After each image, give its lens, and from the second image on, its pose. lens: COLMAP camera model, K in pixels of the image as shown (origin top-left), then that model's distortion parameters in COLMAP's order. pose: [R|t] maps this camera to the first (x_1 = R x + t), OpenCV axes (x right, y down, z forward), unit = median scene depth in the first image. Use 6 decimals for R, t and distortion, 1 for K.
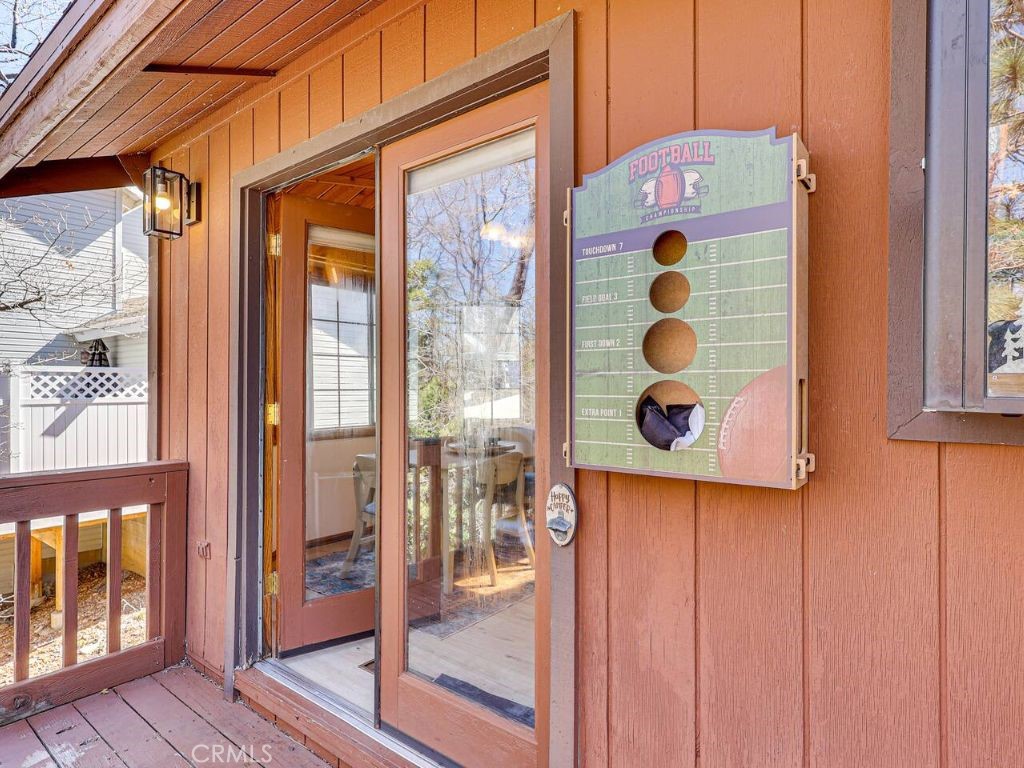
lens RADIAL K [[563.8, 0, 512.0], [0, 563.8, 384.0], [0, 0, 1]] dist [-0.000574, -0.000615]
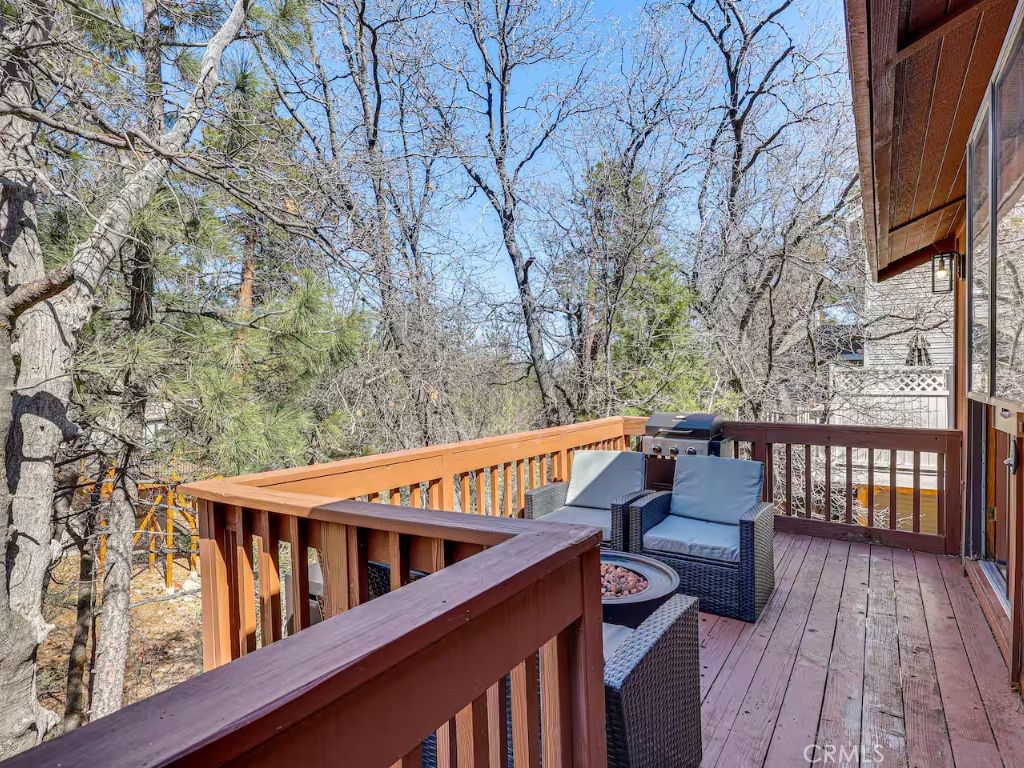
lens RADIAL K [[563.8, 0, 512.0], [0, 563.8, 384.0], [0, 0, 1]] dist [-0.000574, -0.000615]
pose [[0.078637, 0.012398, -0.996826, 1.014210], [0.003079, 0.999915, 0.012679, -0.022507], [0.996899, -0.004066, 0.078592, -0.436376]]
